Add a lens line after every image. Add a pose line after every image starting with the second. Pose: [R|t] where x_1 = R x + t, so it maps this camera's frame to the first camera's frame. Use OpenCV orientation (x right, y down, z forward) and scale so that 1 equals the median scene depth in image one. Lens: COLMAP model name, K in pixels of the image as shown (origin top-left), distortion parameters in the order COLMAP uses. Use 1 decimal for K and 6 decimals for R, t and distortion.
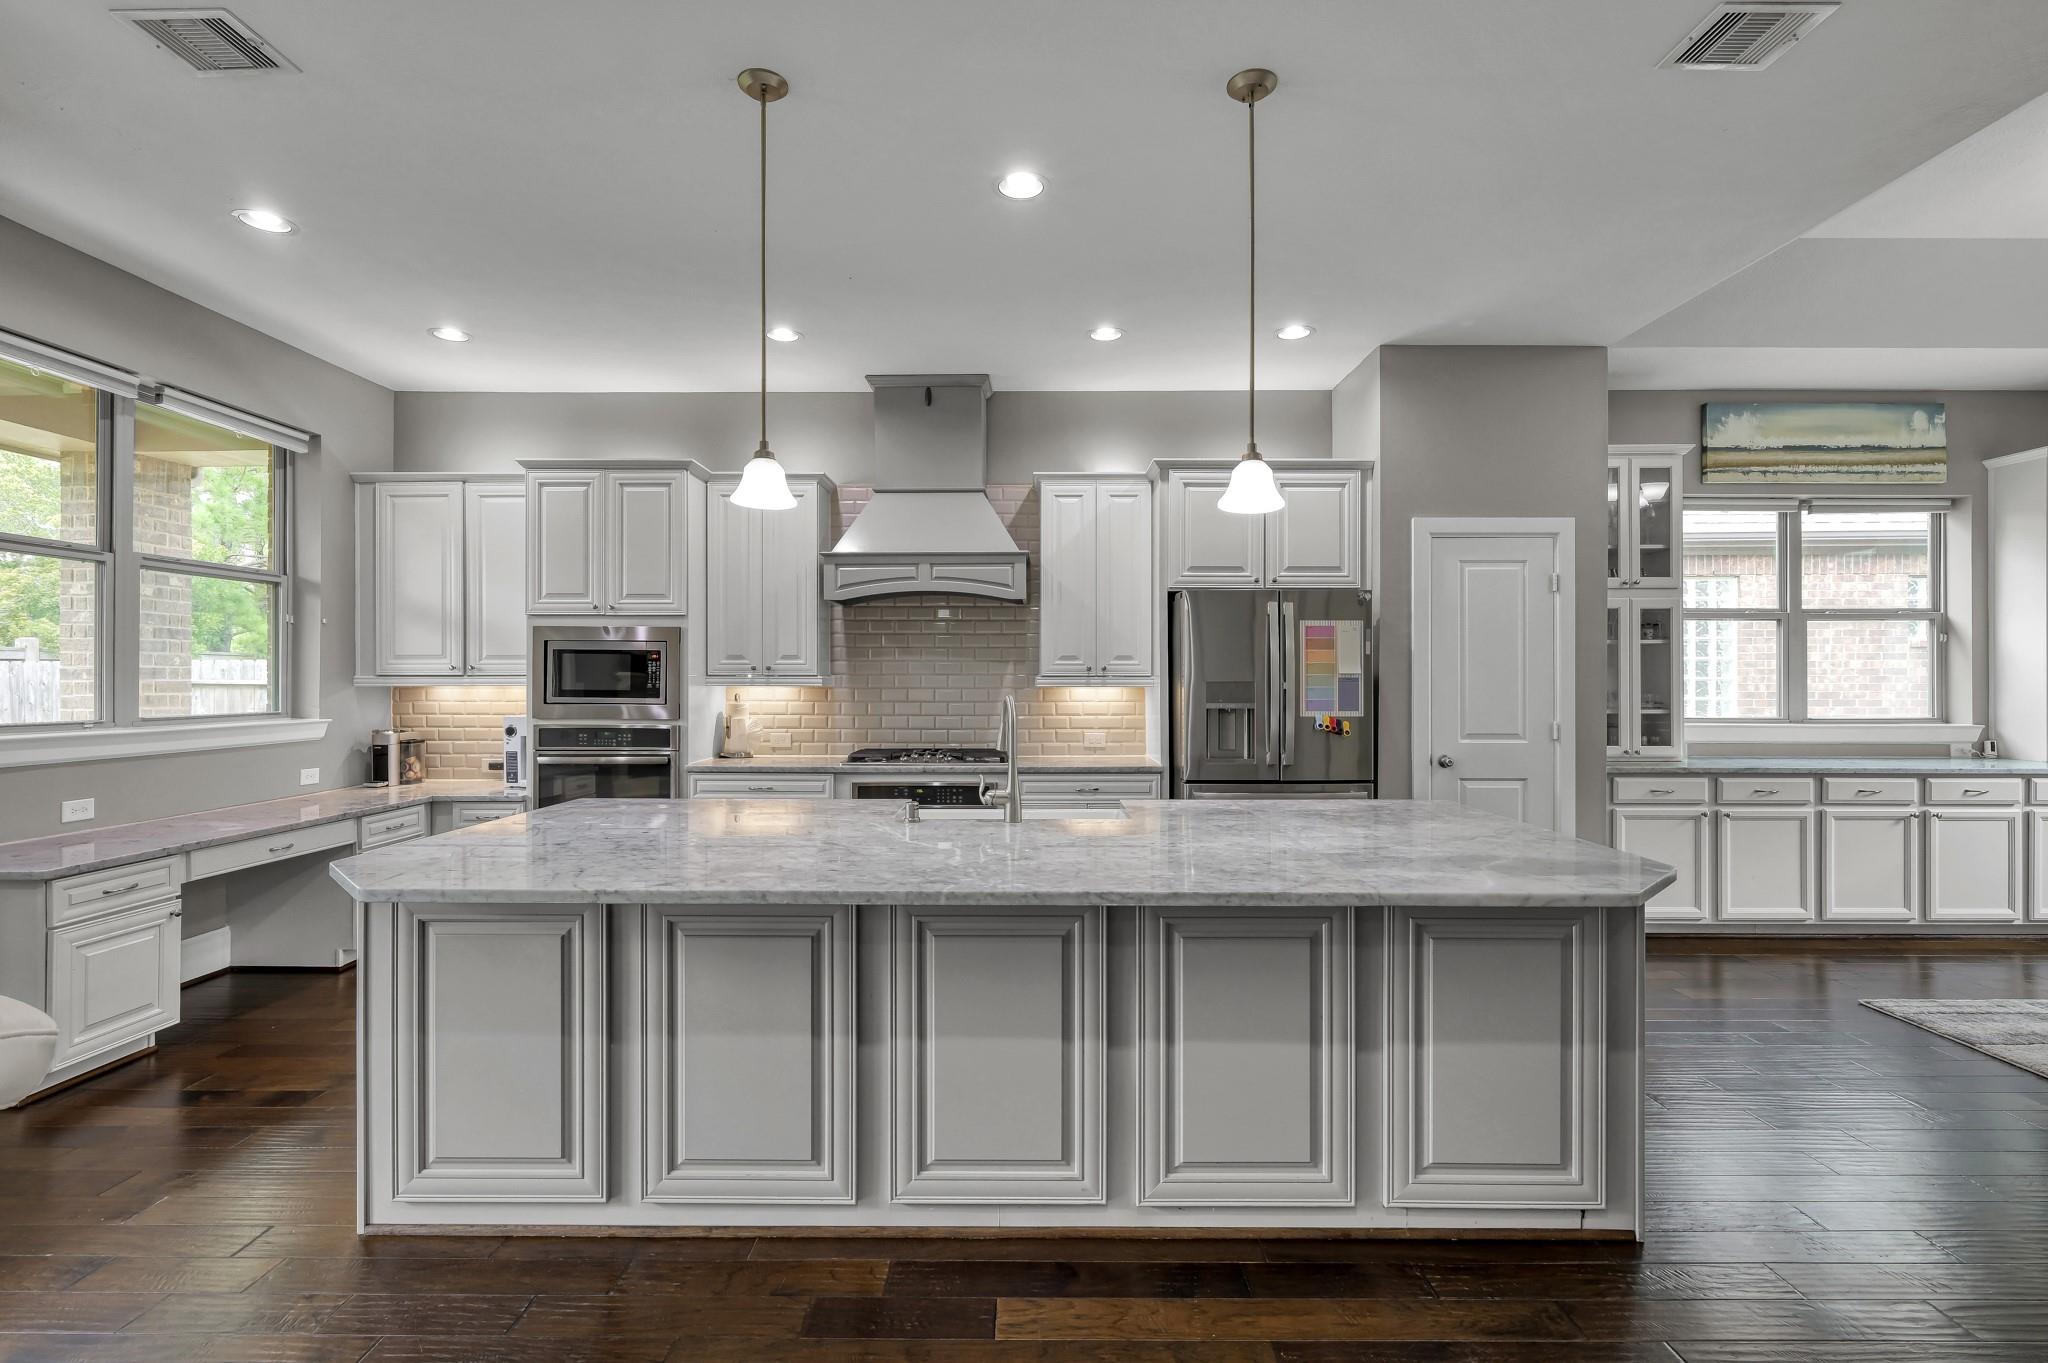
lens RADIAL K [[931.3, 0, 1025.3], [0, 931.3, 678.1], [0, 0, 1]] dist [-0.002035, -0.000350]
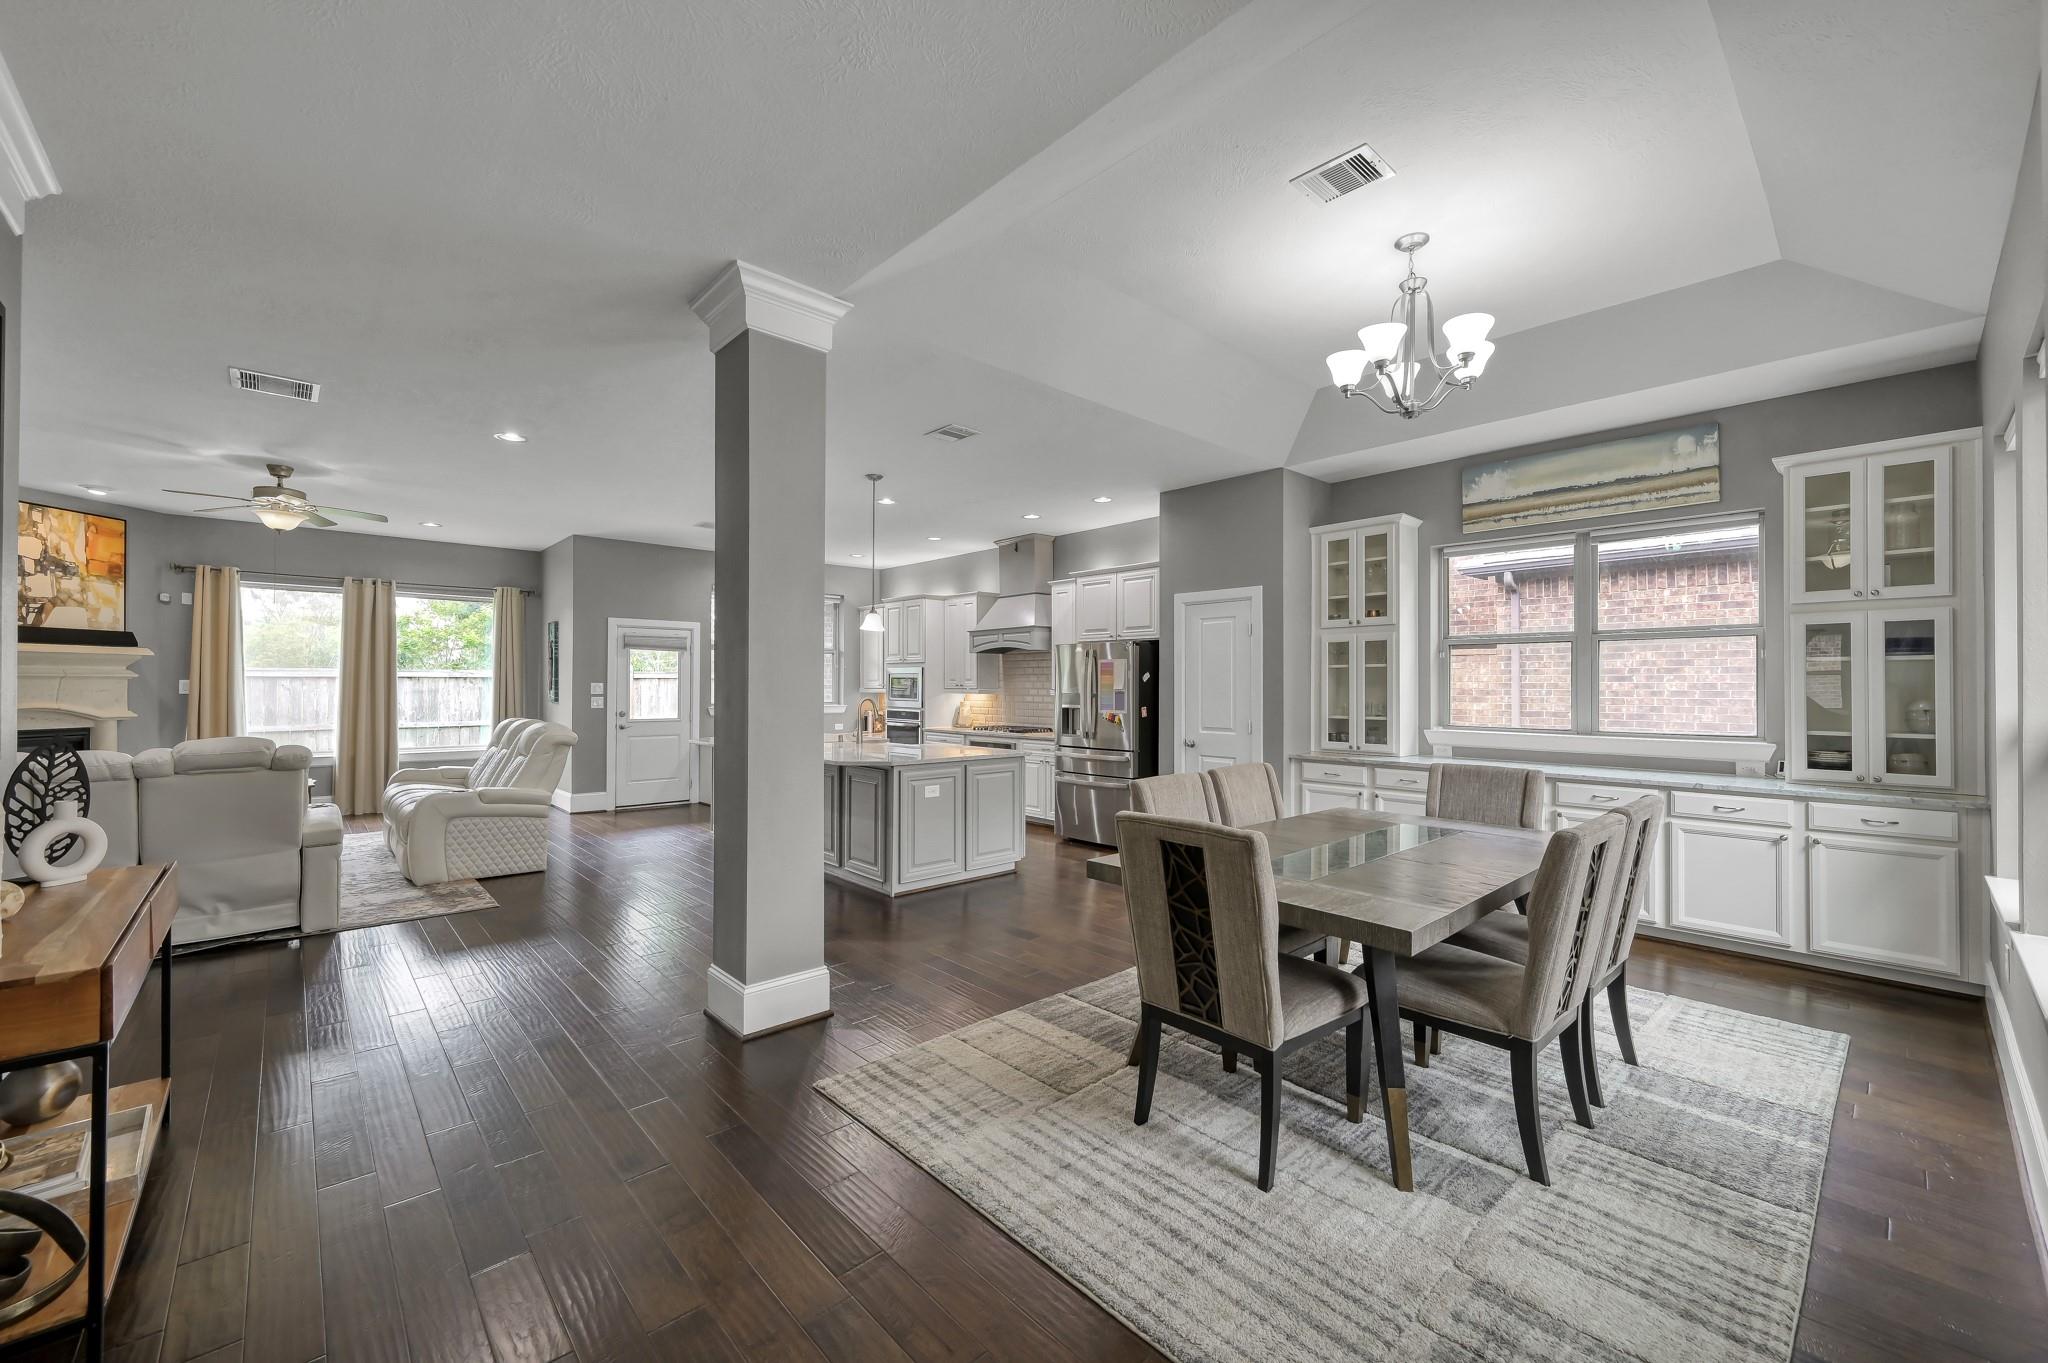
lens RADIAL K [[804.2, 0, 1024.0], [0, 804.2, 681.5], [0, 0, 1]] dist [-0.002353, 0.000287]
pose [[0.679846, -0.003046, -0.733348, 1.210743], [-0.001470, 0.999984, -0.005516, -0.009508], [0.733353, 0.004828, 0.679831, -0.152636]]
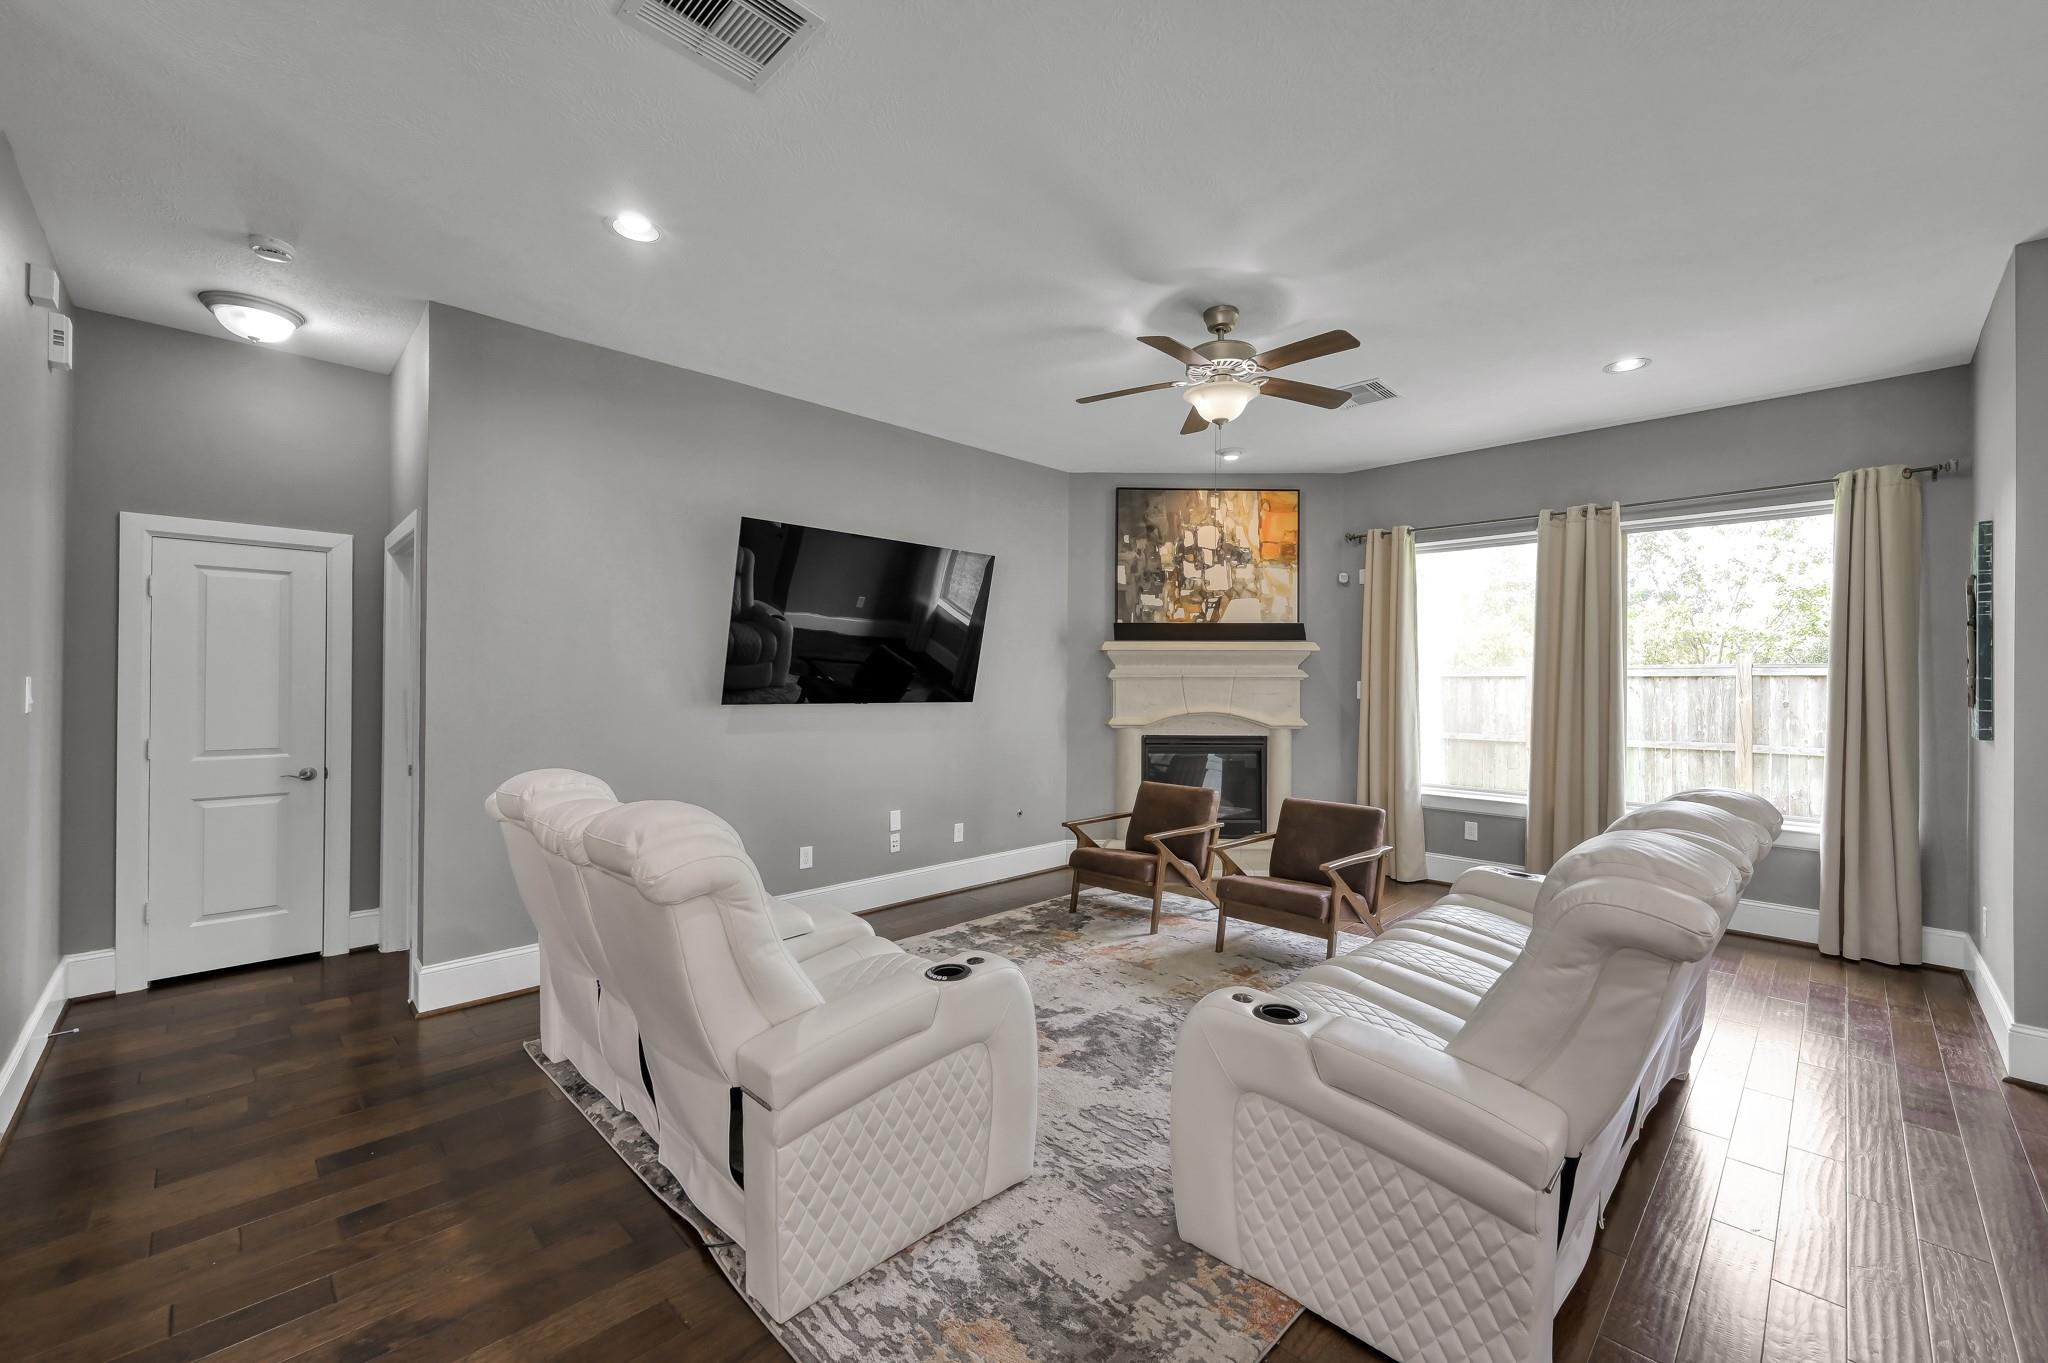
lens RADIAL K [[817.9, 0, 1023.7], [0, 817.9, 677.6], [0, 0, 1]] dist [-0.001383, 0.000201]
pose [[-0.706219, -0.007077, -0.707958, 0.183430], [-0.006089, 0.999974, -0.003922, -0.016466], [0.707967, 0.001541, -0.706243, 0.227001]]
